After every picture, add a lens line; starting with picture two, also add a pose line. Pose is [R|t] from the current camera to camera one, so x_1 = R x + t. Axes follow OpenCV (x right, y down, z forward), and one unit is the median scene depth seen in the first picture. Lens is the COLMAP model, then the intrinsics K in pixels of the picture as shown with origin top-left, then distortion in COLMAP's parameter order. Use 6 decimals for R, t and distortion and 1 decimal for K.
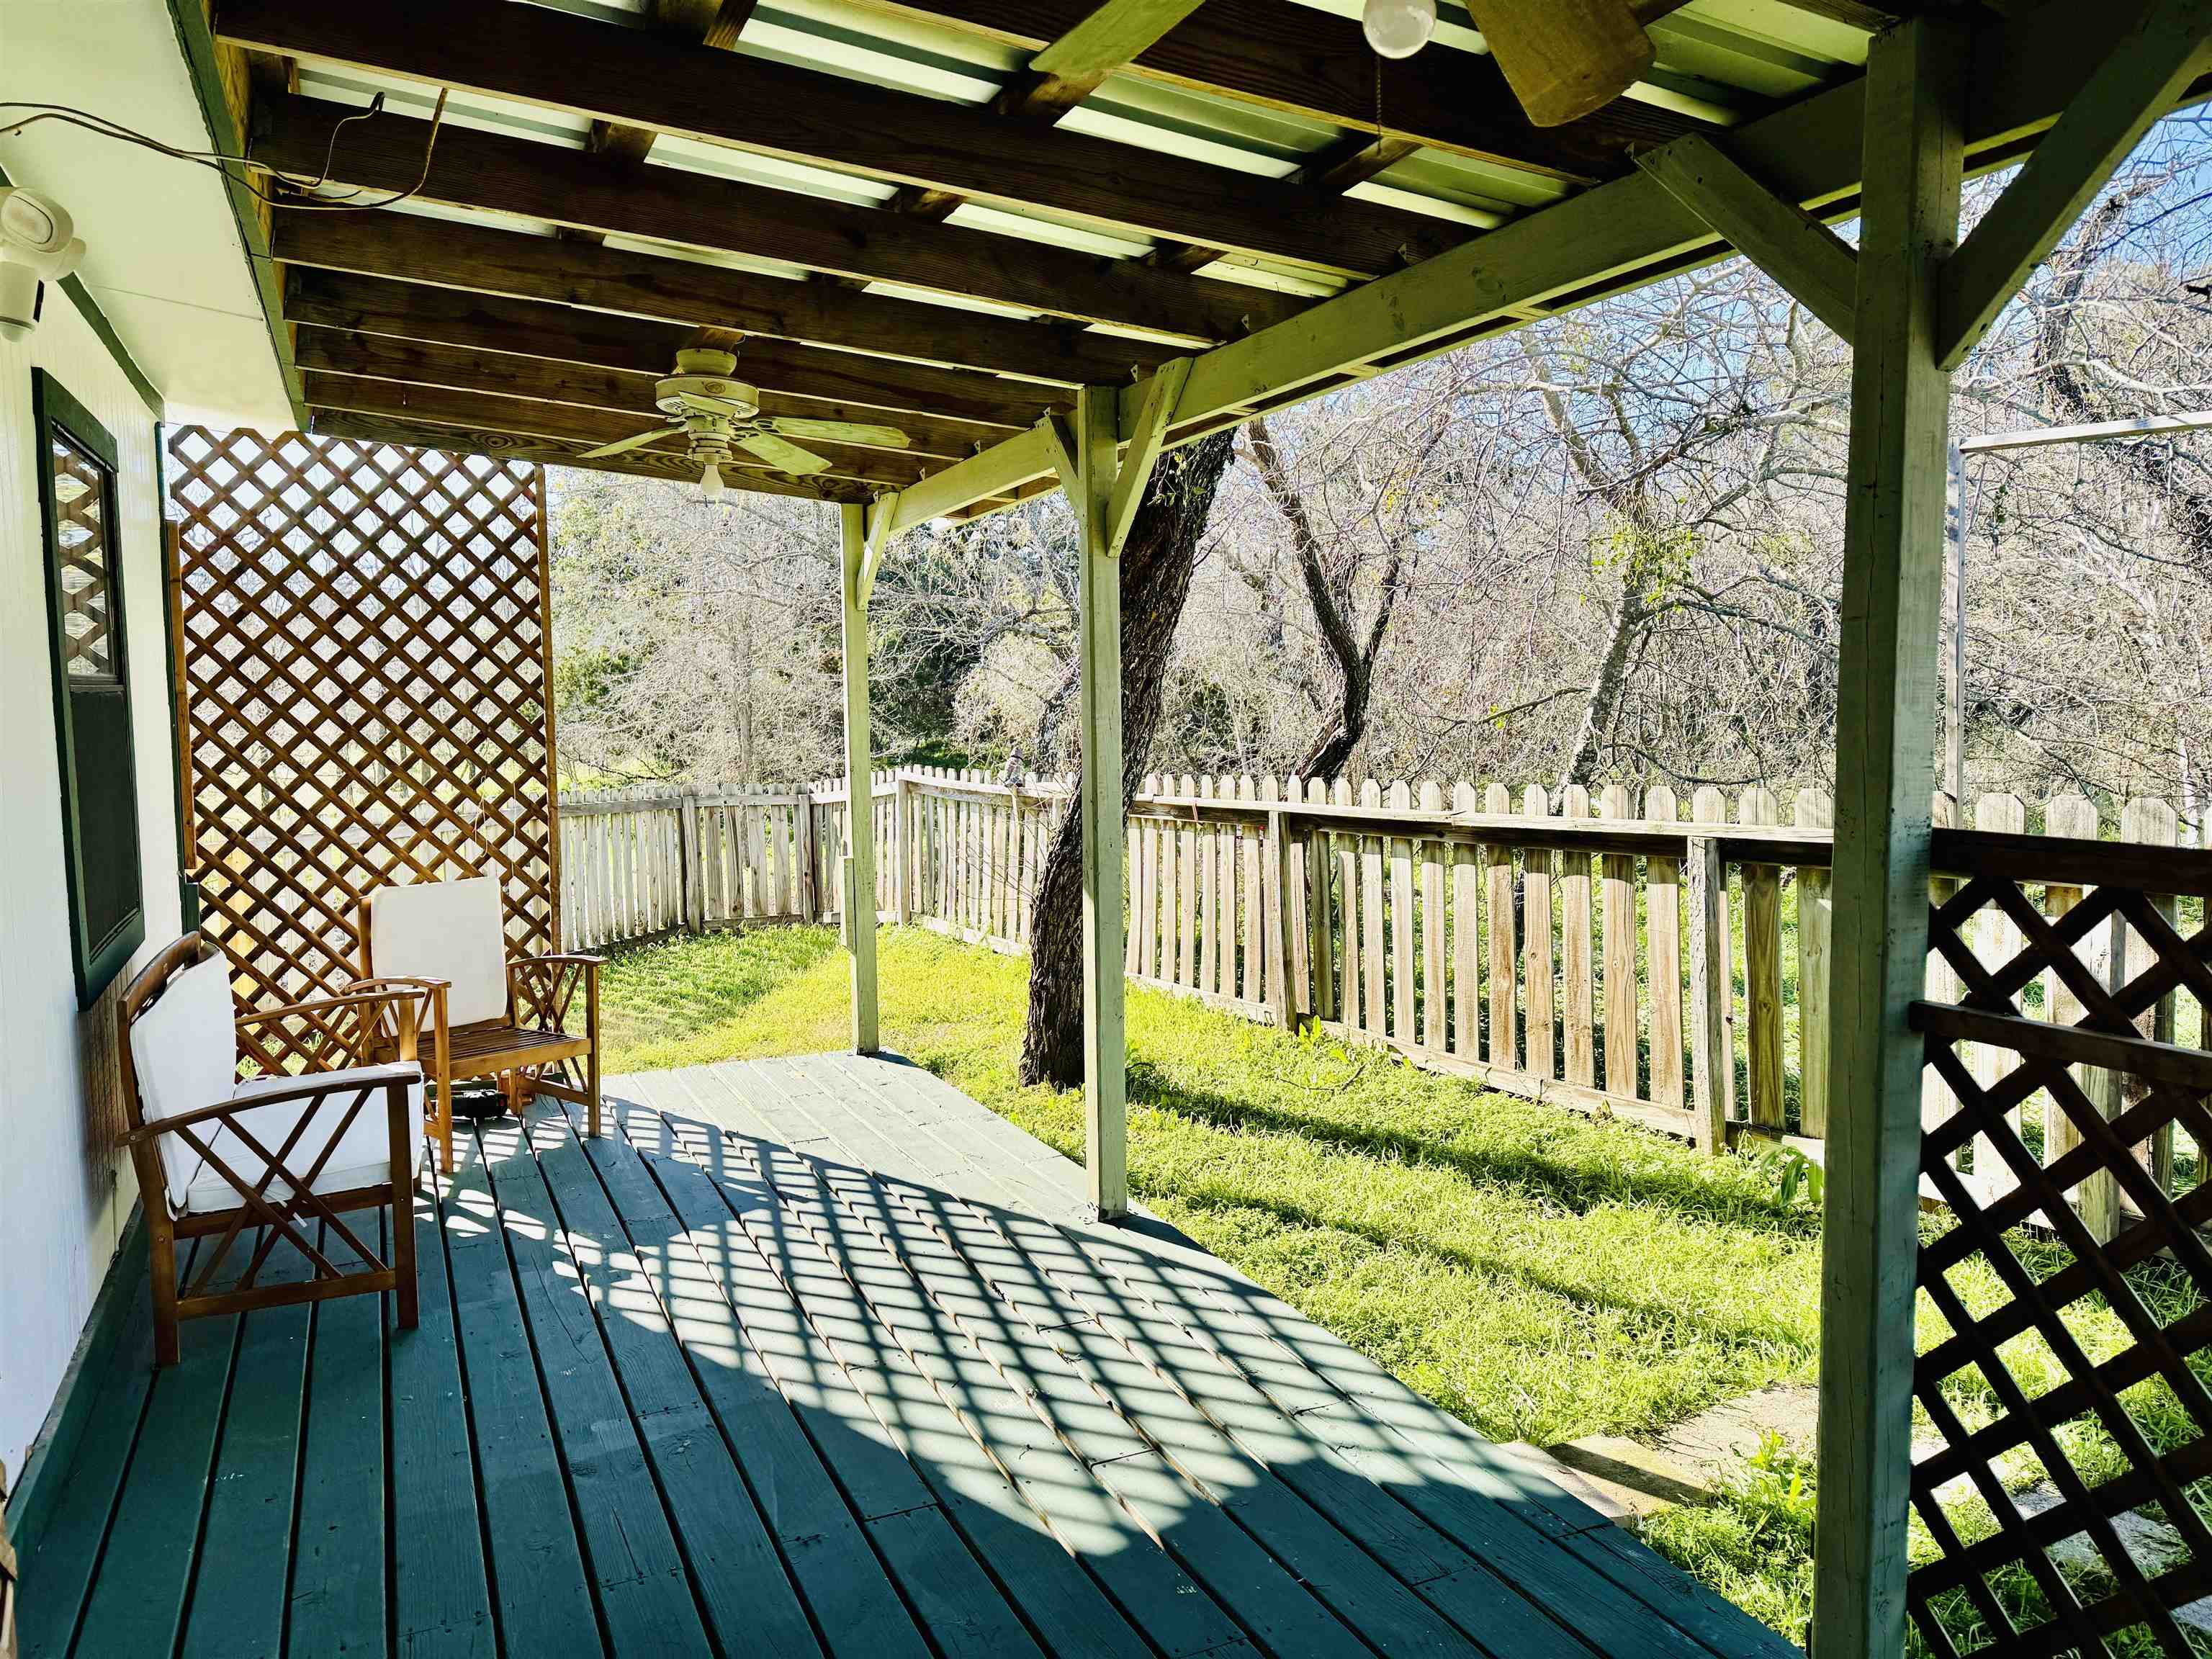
lens RADIAL K [[1558.2, 0, 1099.5], [0, 1558.2, 821.0], [0, 0, 1]] dist [0.041602, -0.045780]
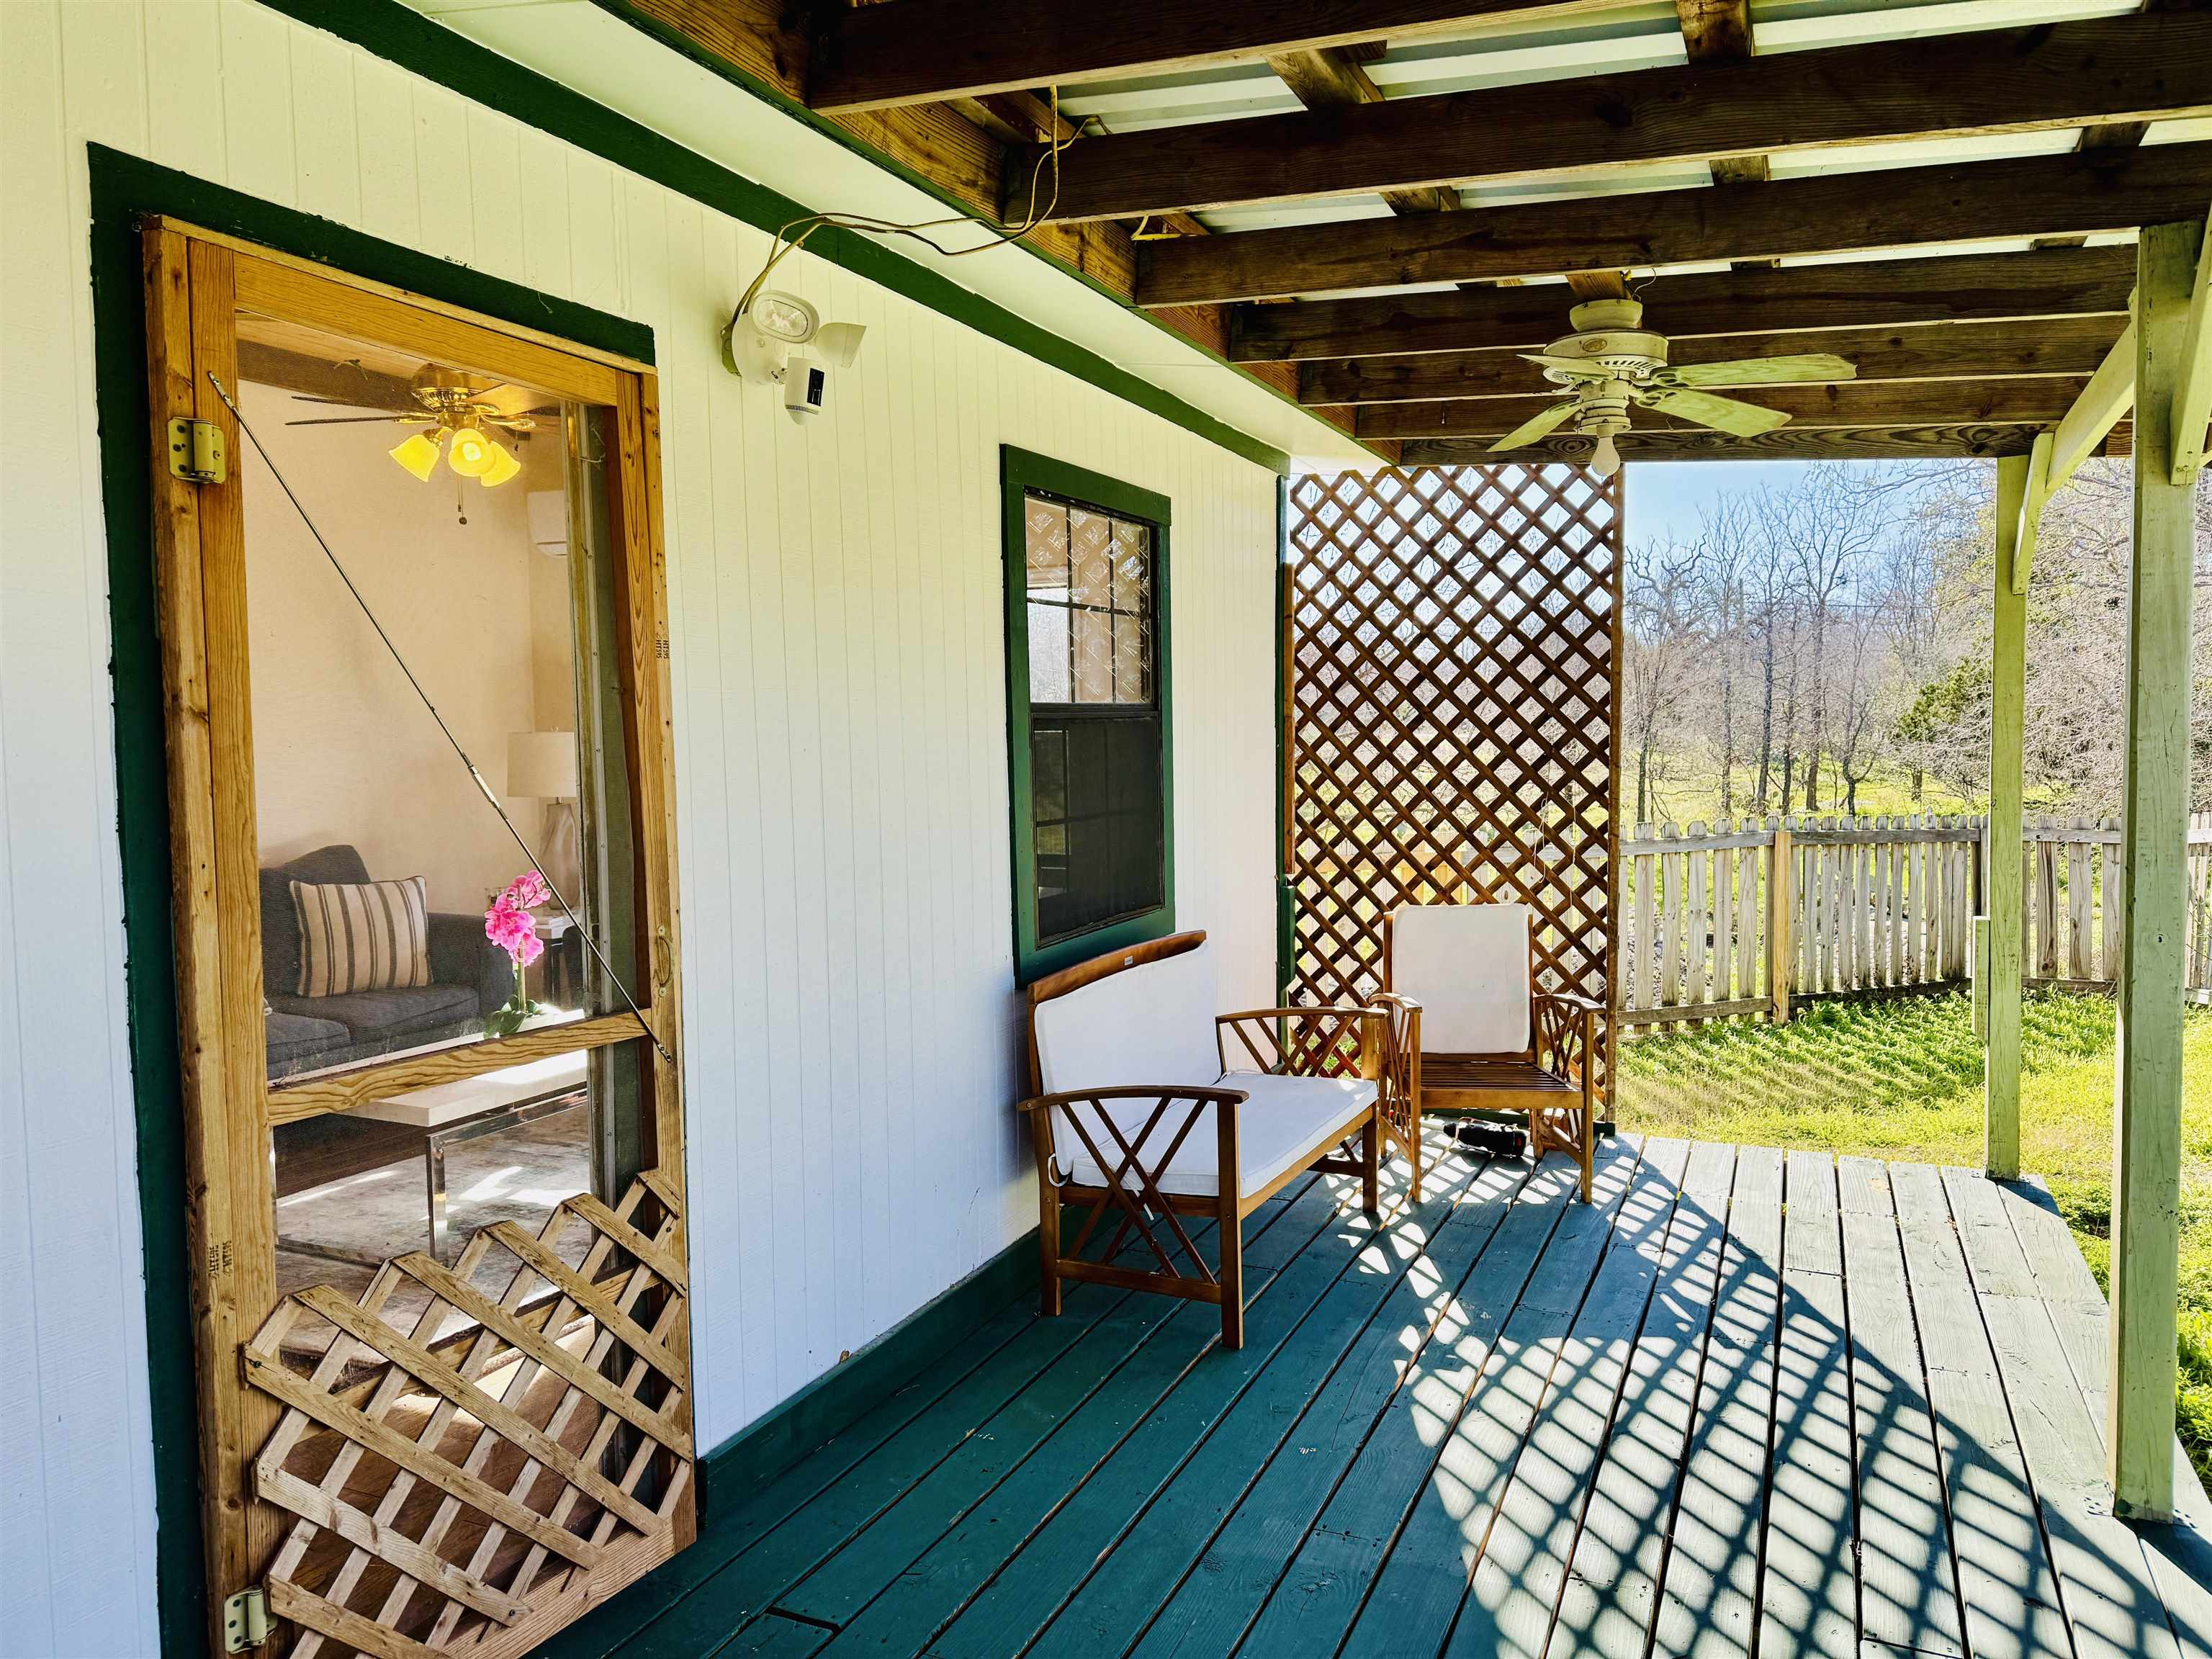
lens RADIAL K [[1537.9, 0, 1100.4], [0, 1537.9, 819.2], [0, 0, 1]] dist [0.182997, -0.179117]
pose [[0.659484, 0.040205, -0.750643, 0.184746], [-0.049782, 0.998712, 0.009756, -0.014901], [0.750069, 0.030935, 0.660636, 0.204777]]
